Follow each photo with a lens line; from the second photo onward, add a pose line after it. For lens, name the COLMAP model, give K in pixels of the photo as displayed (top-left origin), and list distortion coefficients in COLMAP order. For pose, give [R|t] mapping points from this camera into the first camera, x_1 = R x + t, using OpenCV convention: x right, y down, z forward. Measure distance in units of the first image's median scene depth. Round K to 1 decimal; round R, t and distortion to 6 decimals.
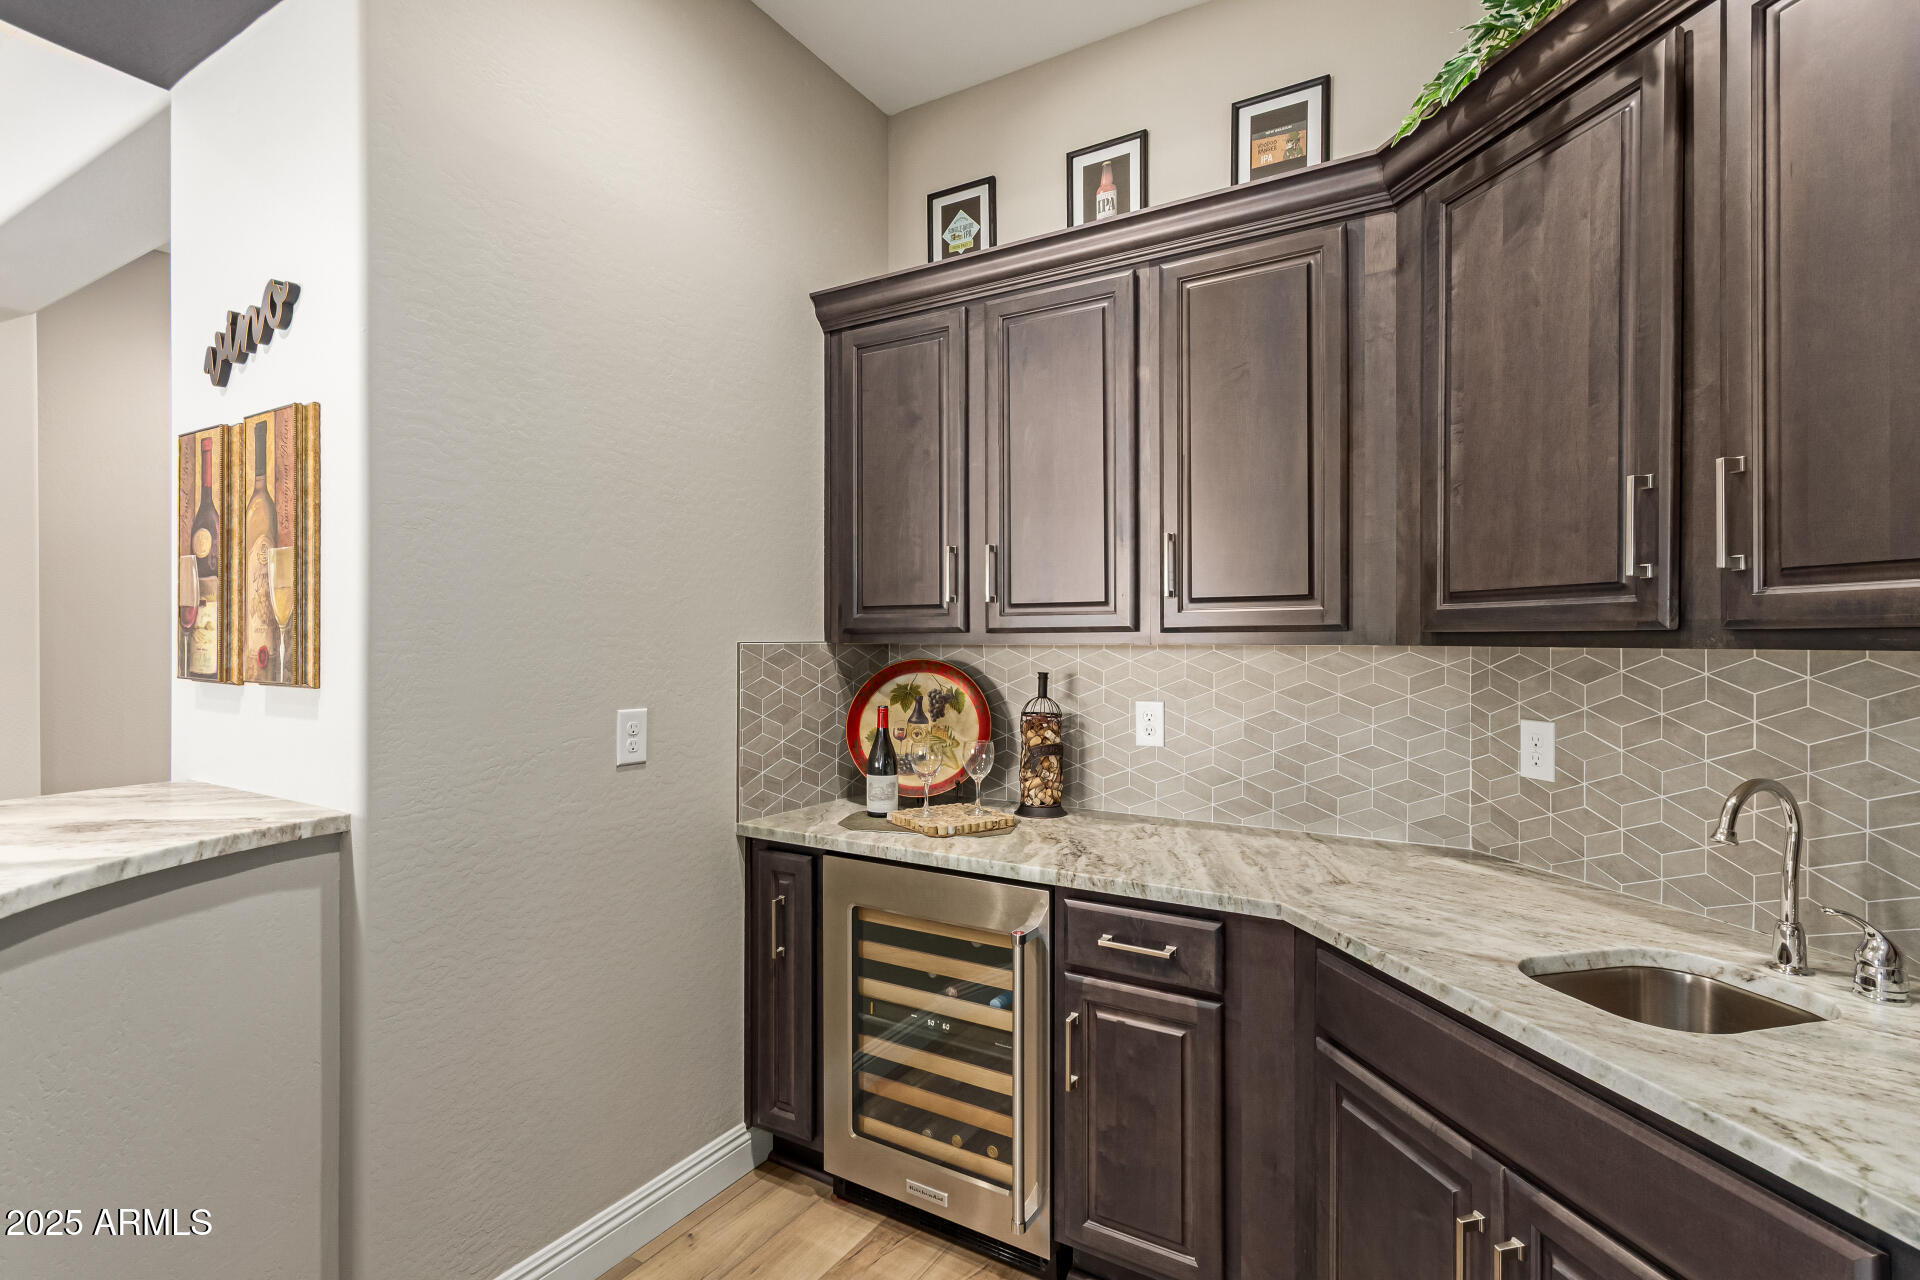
lens RADIAL K [[892.0, 0, 969.4], [0, 892.0, 644.4], [0, 0, 1]] dist [0.001756, 0.000455]
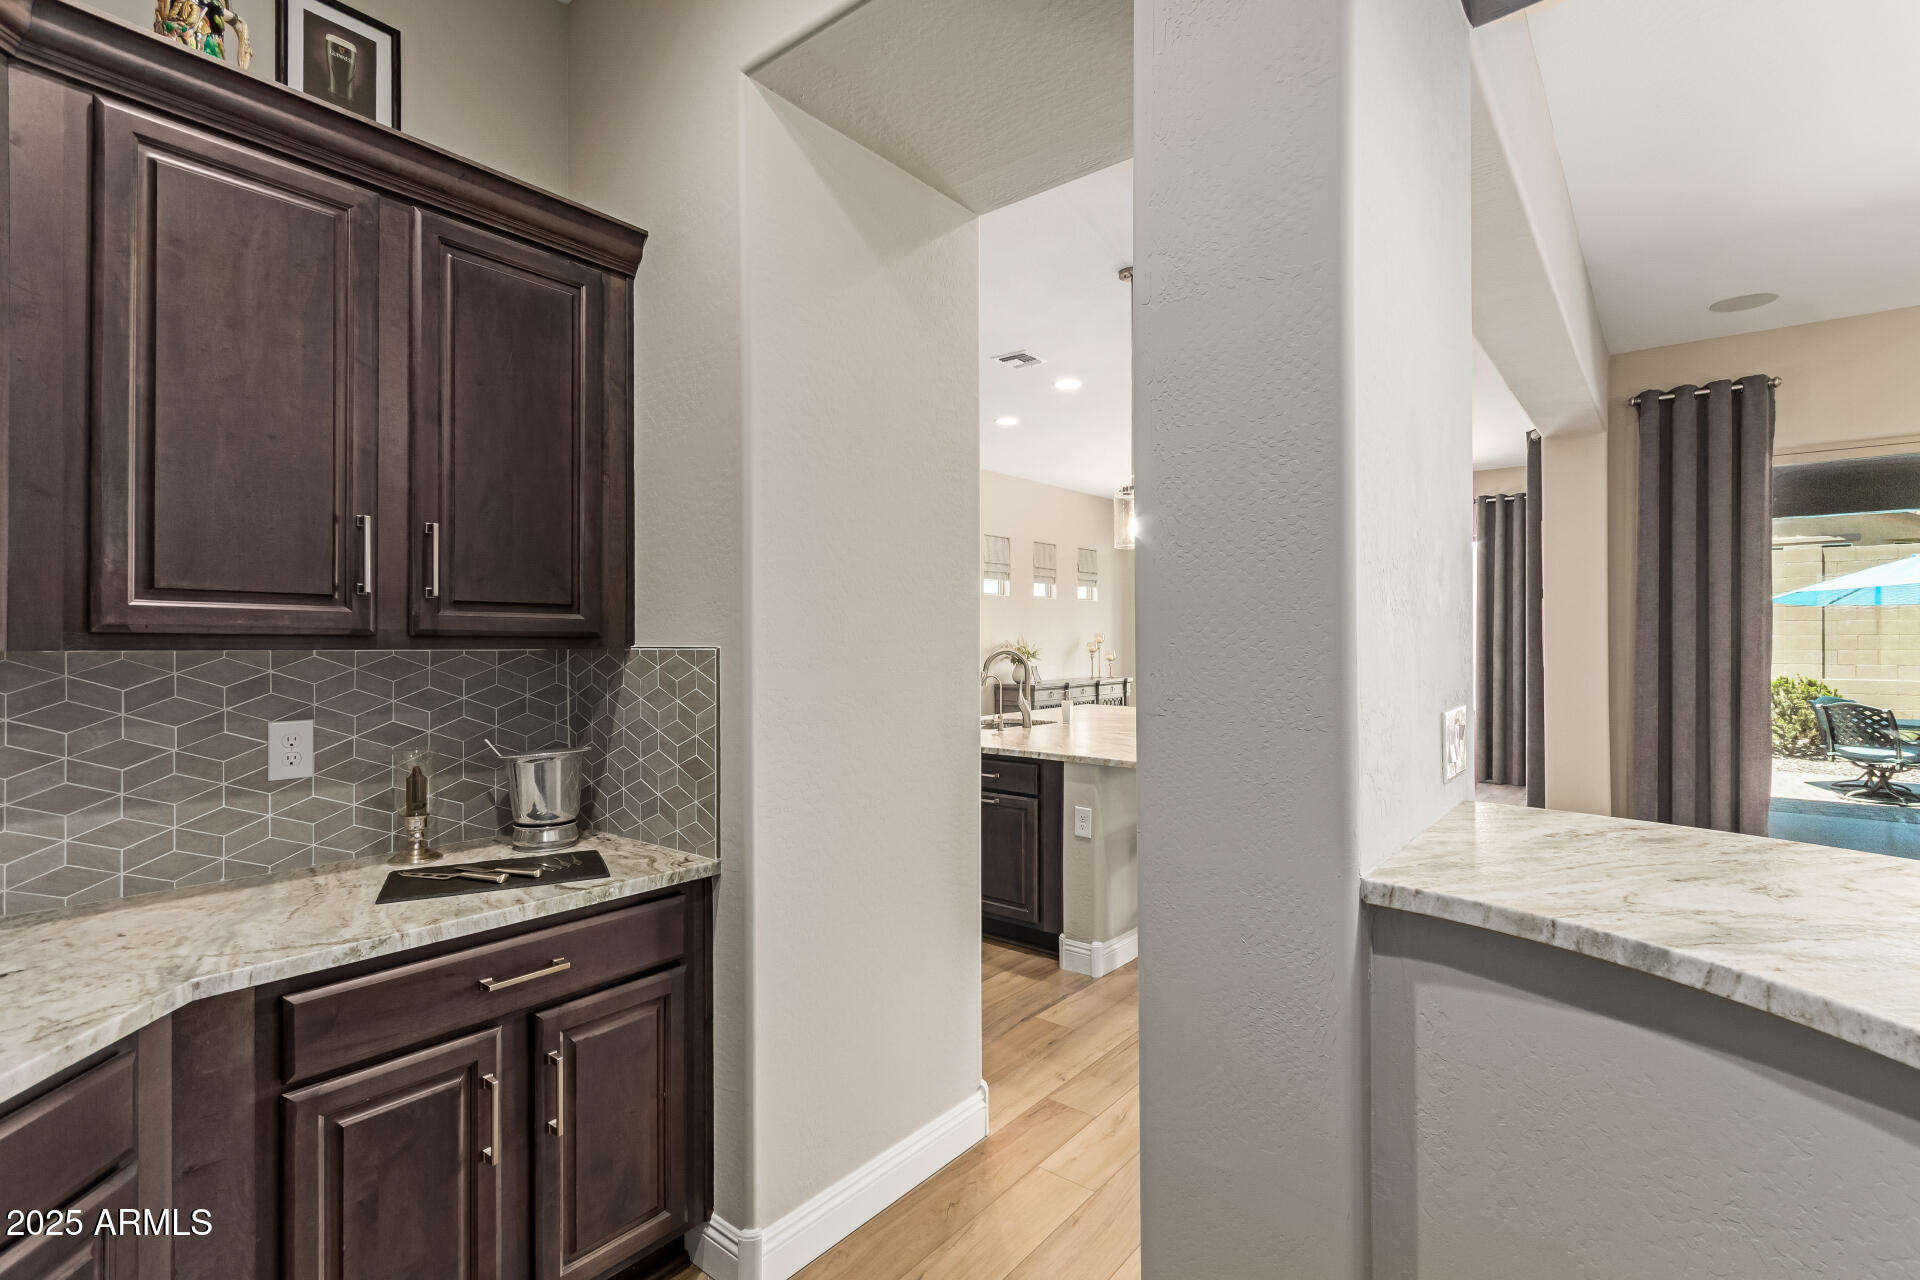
lens RADIAL K [[892.0, 0, 969.4], [0, 892.0, 644.4], [0, 0, 1]] dist [0.001756, 0.000455]
pose [[0.153168, -0.007556, 0.988171, -0.530540], [0.007689, 0.999950, 0.006454, -0.004712], [-0.988170, 0.006609, 0.153219, 0.326462]]
